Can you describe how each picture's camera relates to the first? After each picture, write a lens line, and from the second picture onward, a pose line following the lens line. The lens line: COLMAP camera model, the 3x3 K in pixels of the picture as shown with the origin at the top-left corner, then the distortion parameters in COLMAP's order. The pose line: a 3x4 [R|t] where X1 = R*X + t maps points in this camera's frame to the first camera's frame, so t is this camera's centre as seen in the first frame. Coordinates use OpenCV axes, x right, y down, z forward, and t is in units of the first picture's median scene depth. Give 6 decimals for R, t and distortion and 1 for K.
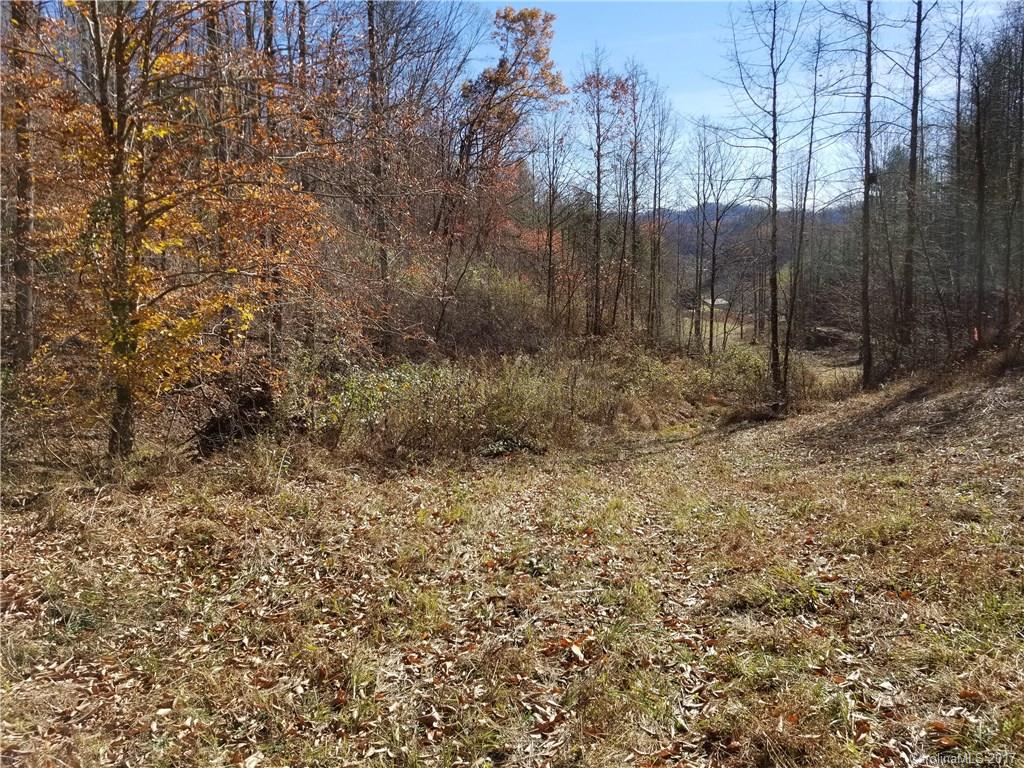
lens RADIAL K [[804.9, 0, 511.1], [0, 804.9, 381.0], [0, 0, 1]] dist [0.062382, -0.121952]
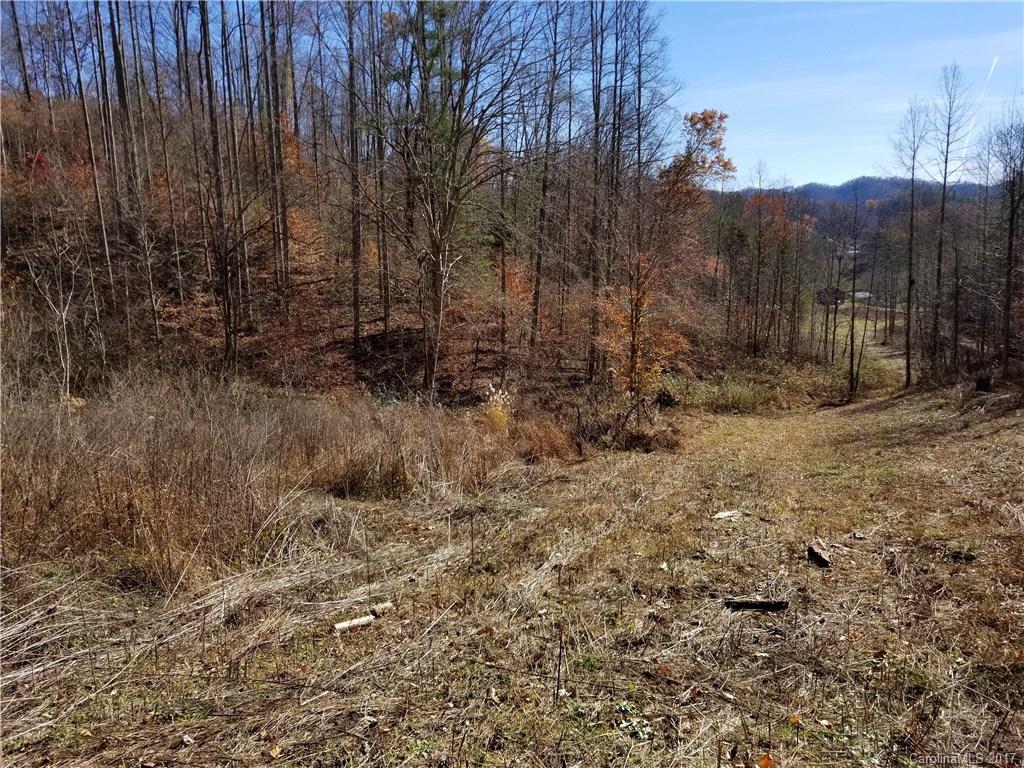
lens RADIAL K [[780.2, 0, 509.1], [0, 780.2, 380.4], [0, 0, 1]] dist [0.065211, -0.102665]
pose [[0.984105, 0.027345, -0.175470, -0.110356], [-0.022876, 0.999362, 0.027440, -0.033375], [0.176108, -0.022990, 0.984102, -0.692357]]
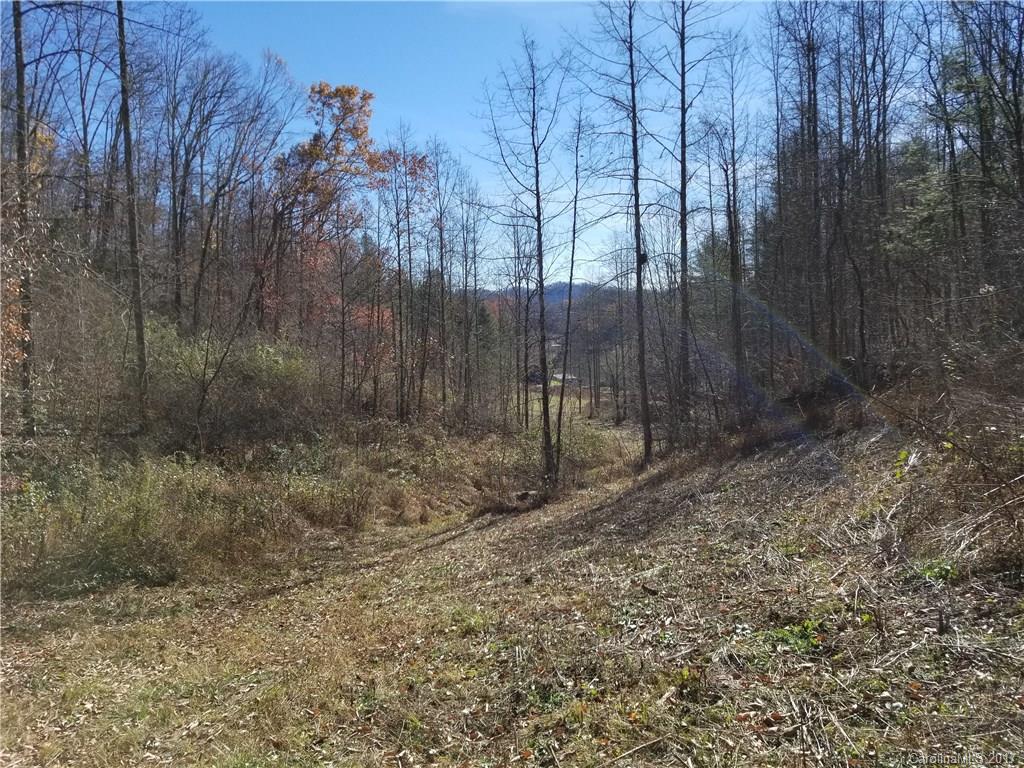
lens RADIAL K [[805.6, 0, 512.0], [0, 805.6, 384.0], [0, 0, 1]] dist [0.078396, -0.149005]
pose [[0.984623, -0.010254, 0.174389, 0.073584], [0.025745, 0.995893, -0.086801, -0.008751], [-0.172783, 0.089956, 0.980843, 0.040366]]
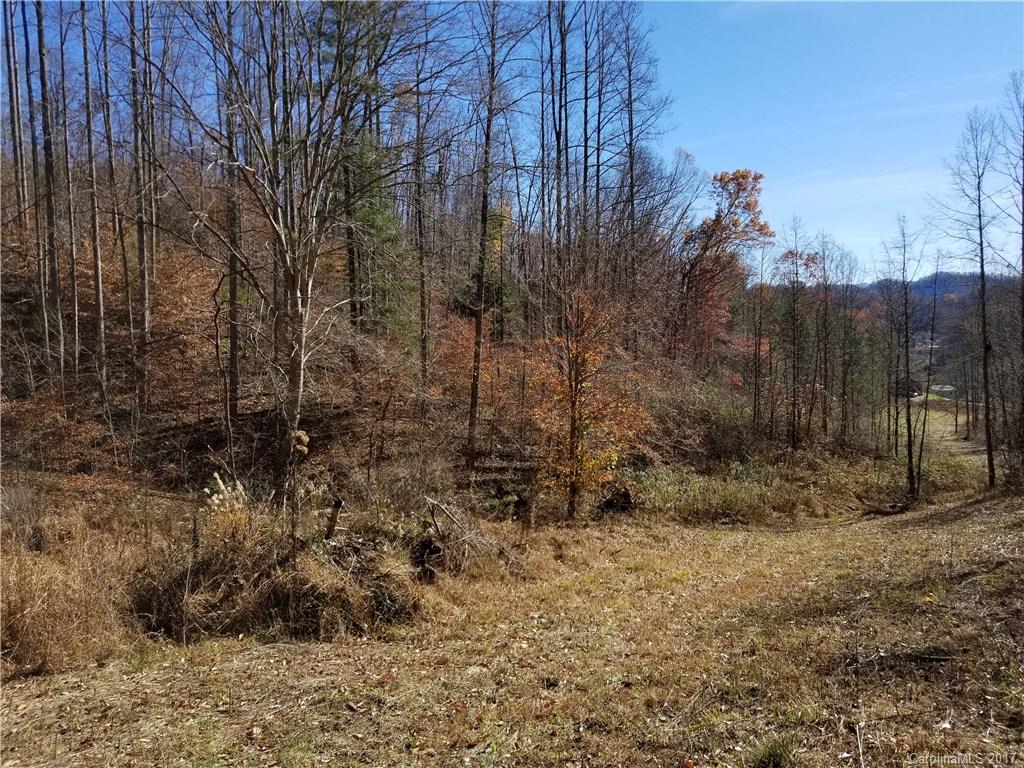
lens RADIAL K [[791.4, 0, 509.9], [0, 791.4, 369.4], [0, 0, 1]] dist [0.076744, -0.132974]
pose [[0.966792, 0.007099, -0.255466, -0.010120], [-0.034559, 0.994064, -0.103161, -0.025561], [0.253217, 0.108564, 0.961299, -0.396667]]
